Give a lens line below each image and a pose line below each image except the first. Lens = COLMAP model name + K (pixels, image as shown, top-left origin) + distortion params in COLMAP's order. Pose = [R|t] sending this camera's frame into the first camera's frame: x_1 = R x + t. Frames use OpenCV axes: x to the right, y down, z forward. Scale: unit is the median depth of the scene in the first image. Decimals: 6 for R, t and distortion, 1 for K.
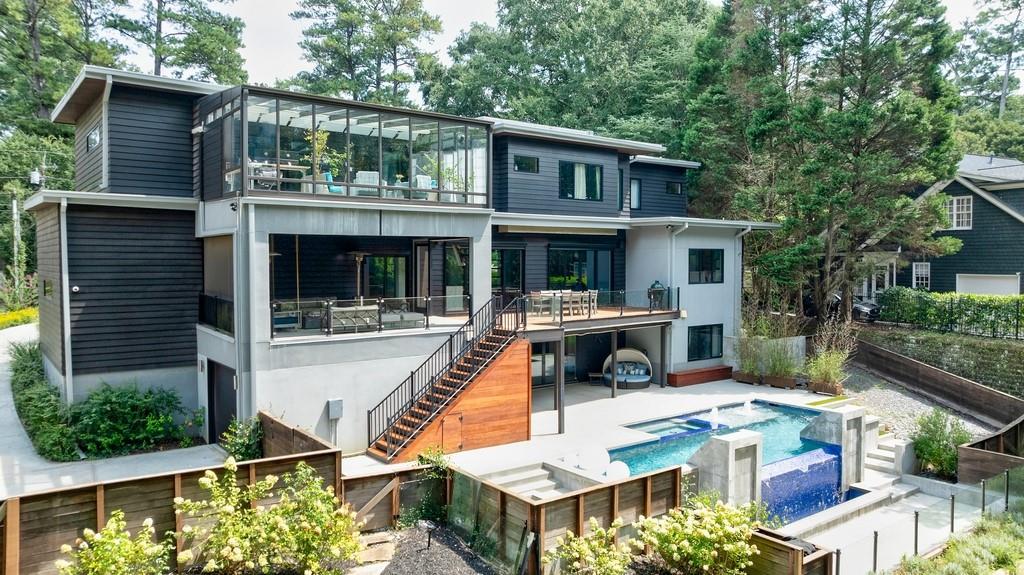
lens RADIAL K [[716.5, 0, 514.5], [0, 716.5, 284.9], [0, 0, 1]] dist [-0.009605, -0.004102]
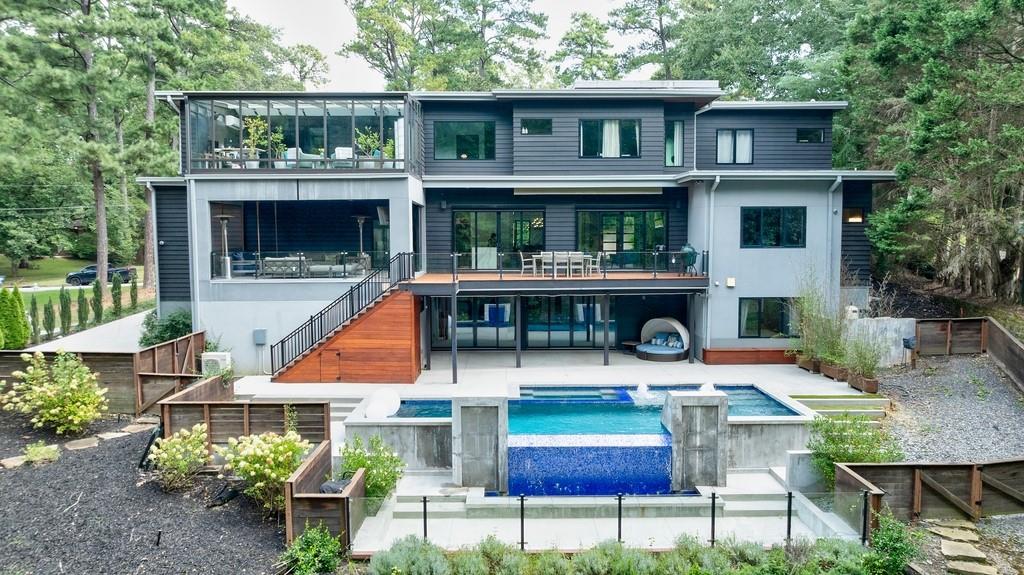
lens RADIAL K [[716.5, 0, 514.5], [0, 716.5, 284.9], [0, 0, 1]] dist [-0.009605, -0.004102]
pose [[0.804018, 0.035126, -0.593567, 0.596703], [-0.017250, 0.999211, 0.035765, 0.018951], [0.594355, -0.018517, 0.803989, 0.164315]]
